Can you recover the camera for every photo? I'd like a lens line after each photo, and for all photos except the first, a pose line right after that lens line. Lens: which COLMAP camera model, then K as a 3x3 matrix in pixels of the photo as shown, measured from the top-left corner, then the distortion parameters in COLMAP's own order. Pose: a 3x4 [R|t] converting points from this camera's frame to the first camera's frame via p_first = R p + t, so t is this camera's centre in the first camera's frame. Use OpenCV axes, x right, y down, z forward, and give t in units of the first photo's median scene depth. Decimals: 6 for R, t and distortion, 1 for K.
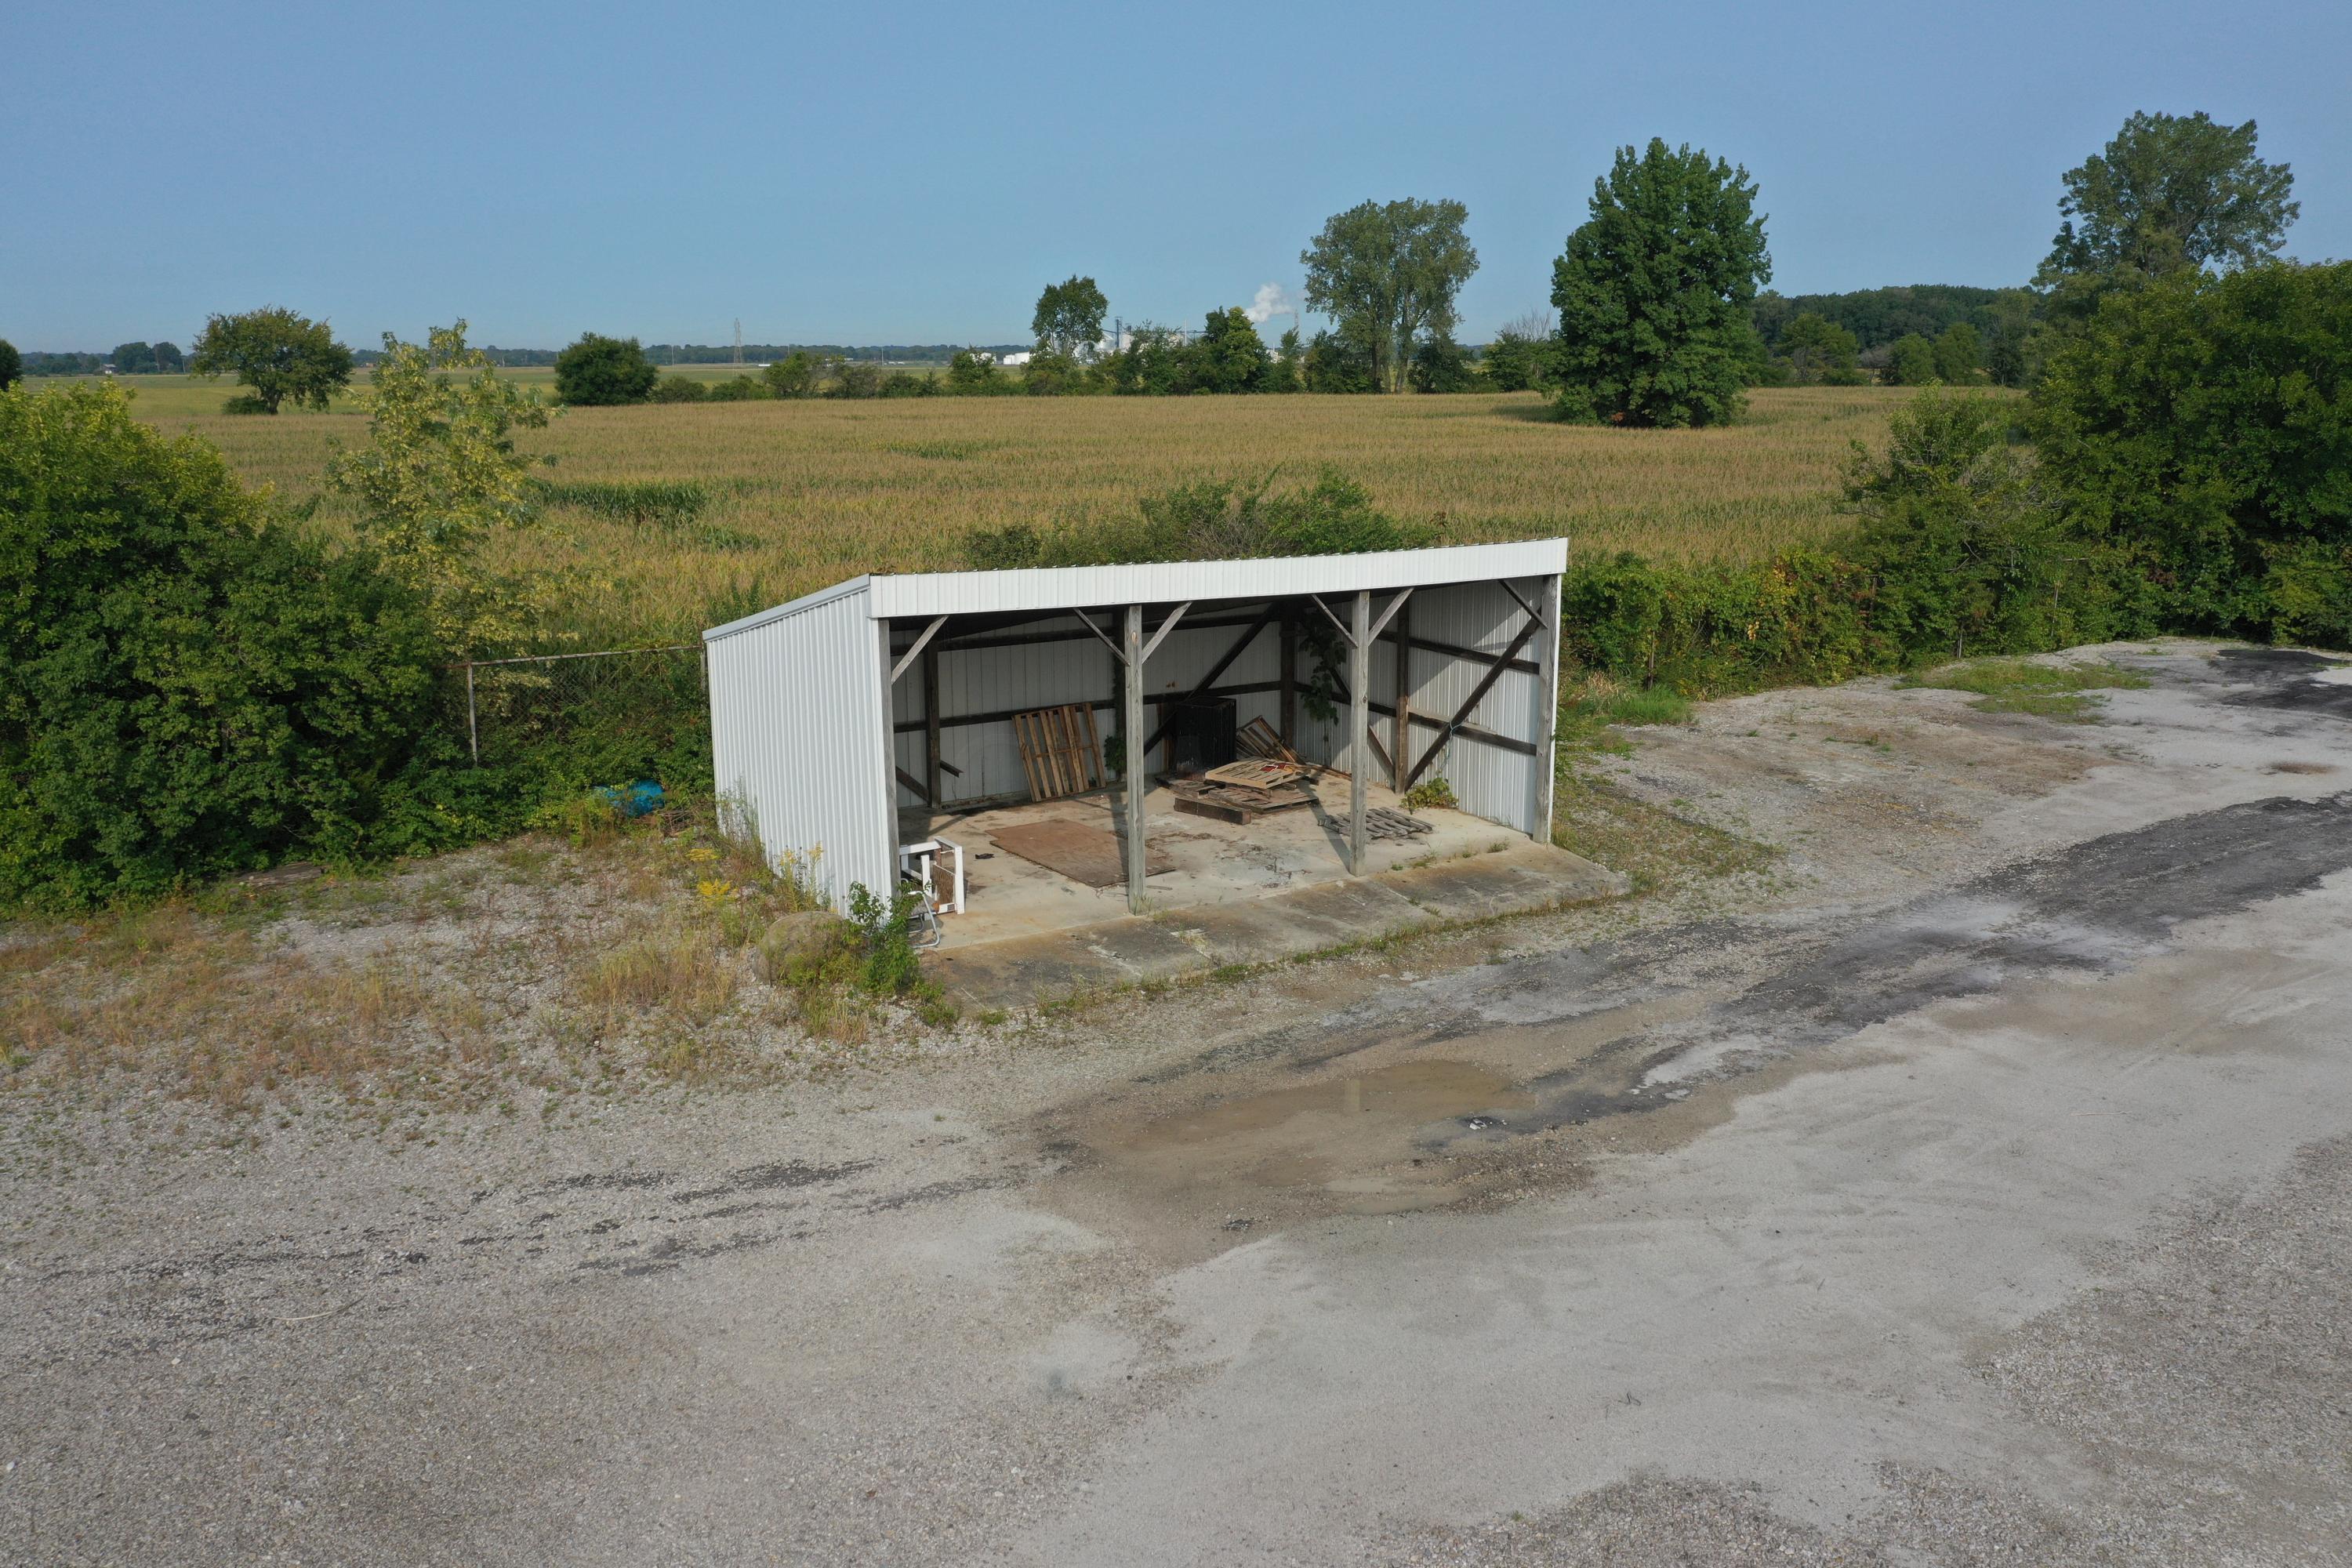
lens RADIAL K [[1813.3, 0, 1176.0], [0, 1813.3, 784.0], [0, 0, 1]] dist [-0.000388, 0.003594]
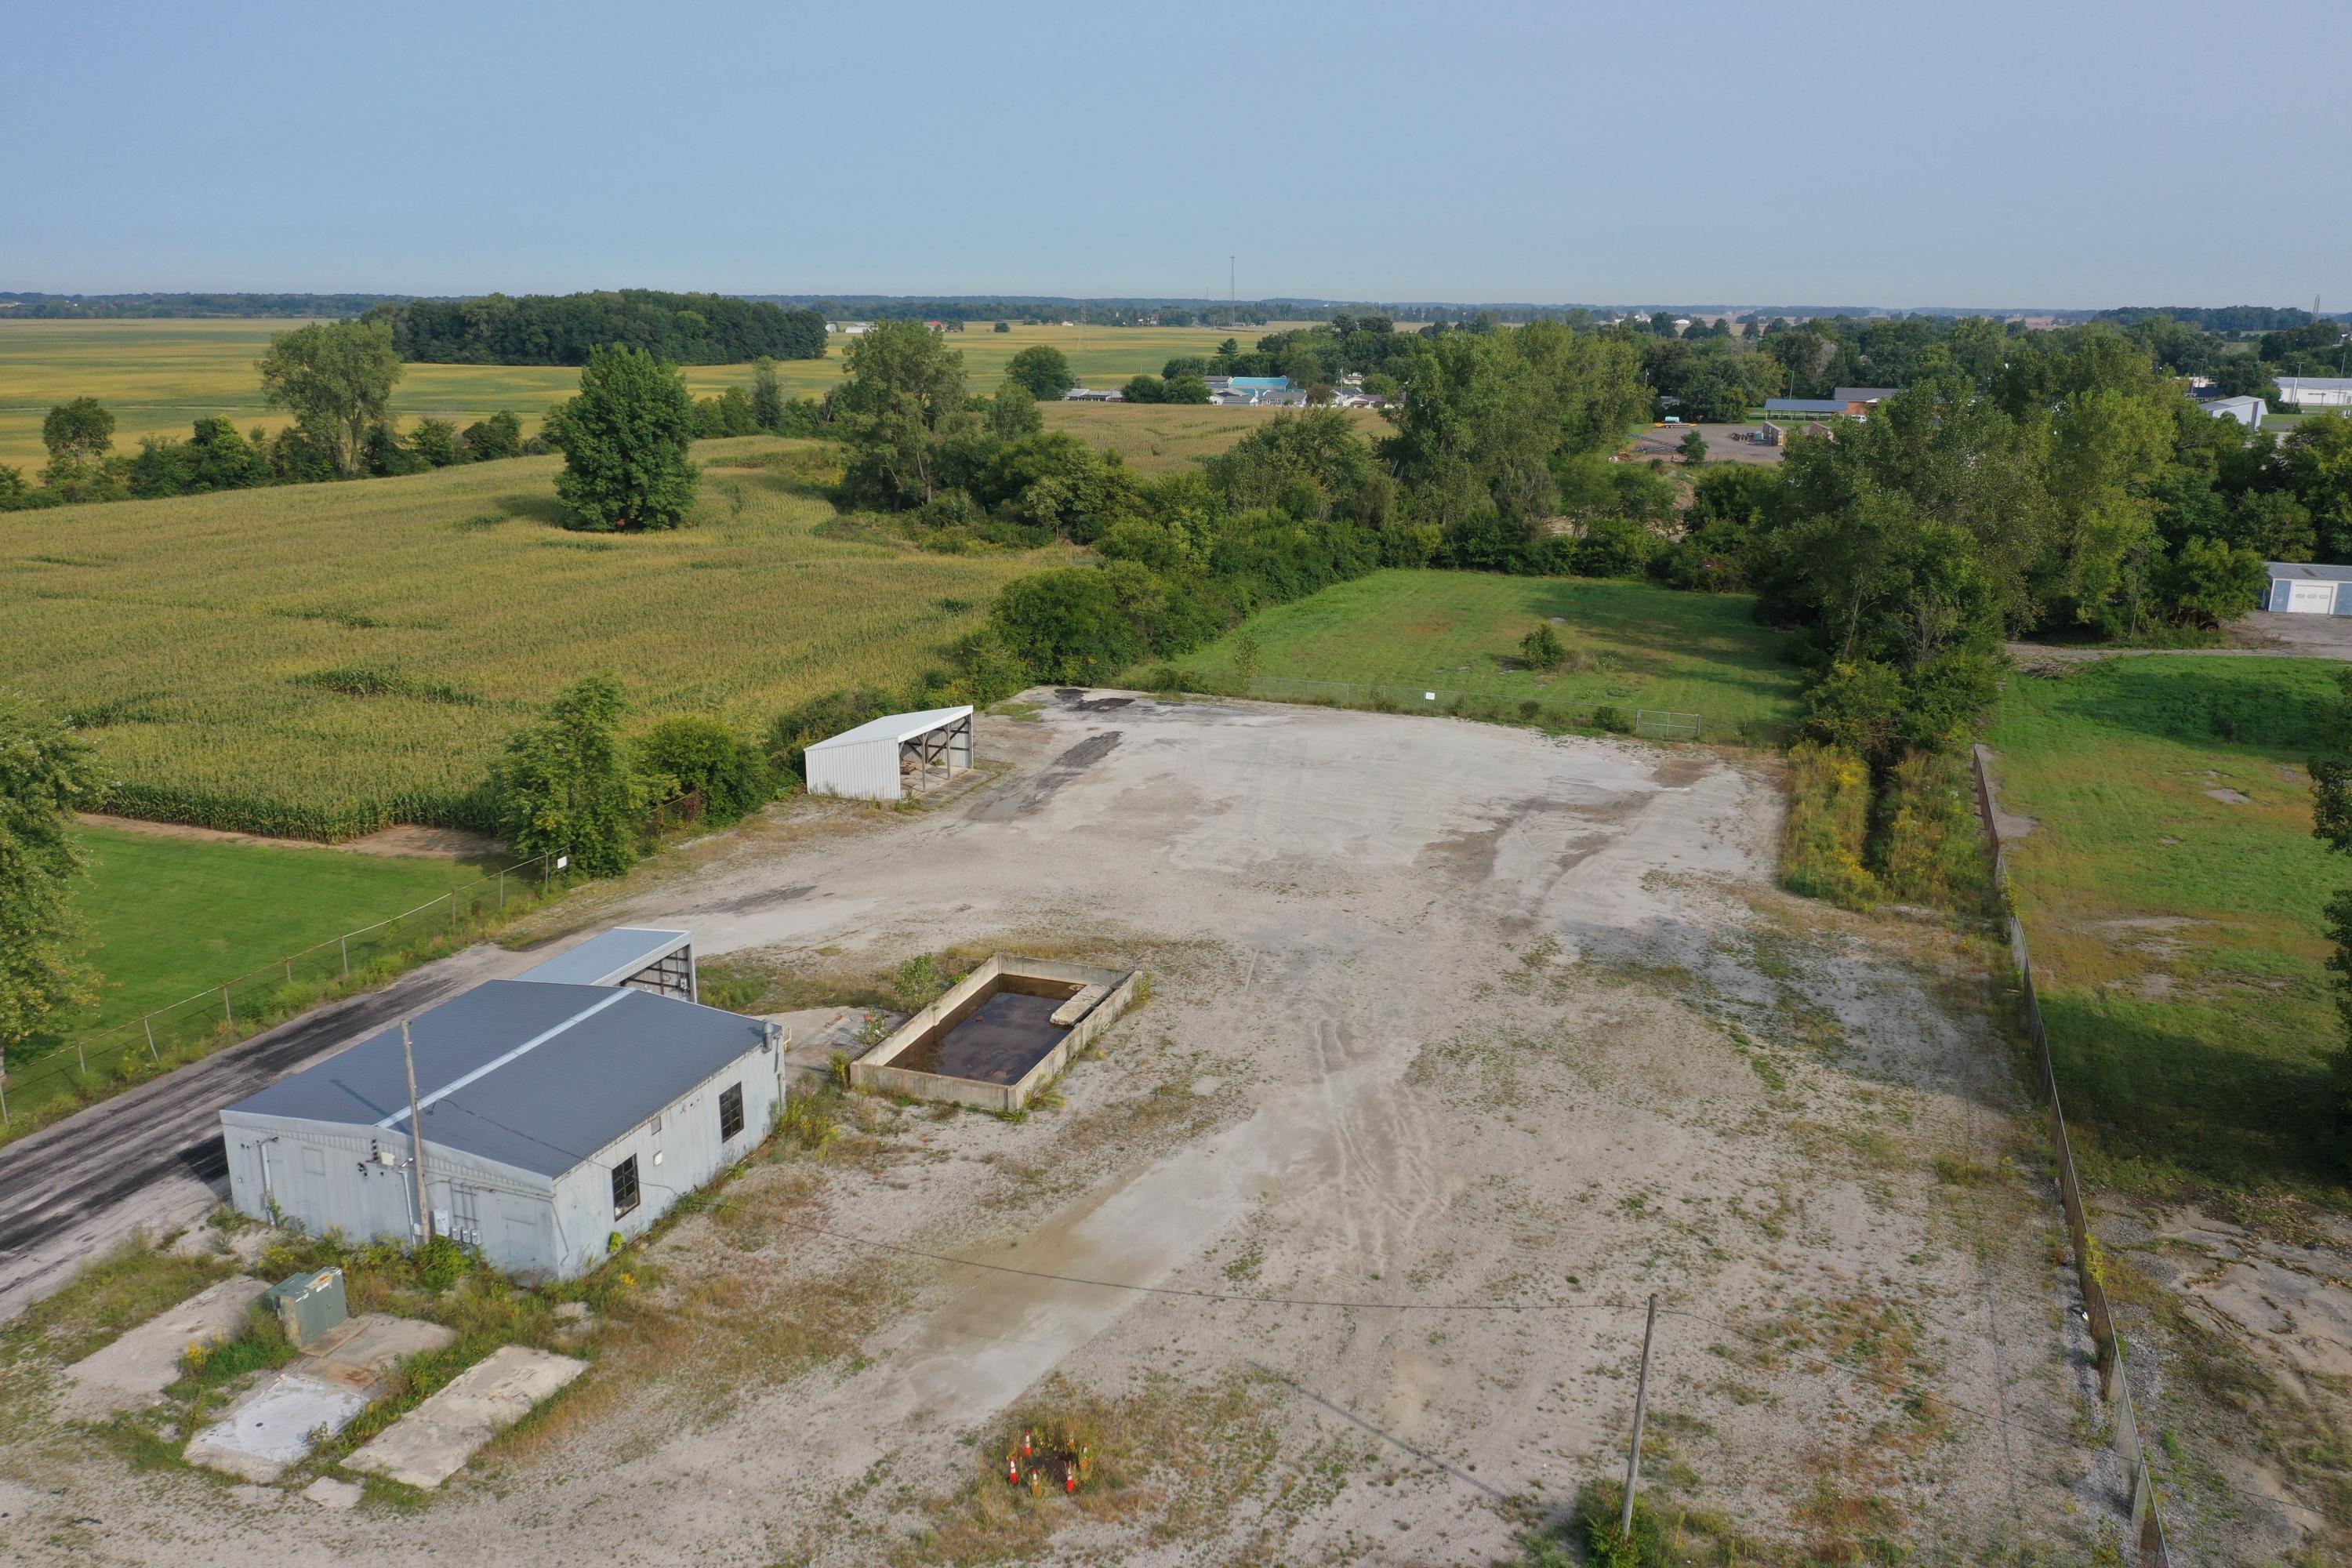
lens RADIAL K [[1859.8, 0, 1176.0], [0, 1859.8, 784.0], [0, 0, 1]] dist [-0.006138, 0.006380]
pose [[0.770157, -0.152234, 0.619422, -0.416438], [0.134540, 0.988024, 0.075545, -0.038839], [-0.623505, 0.025156, 0.781415, -0.539908]]
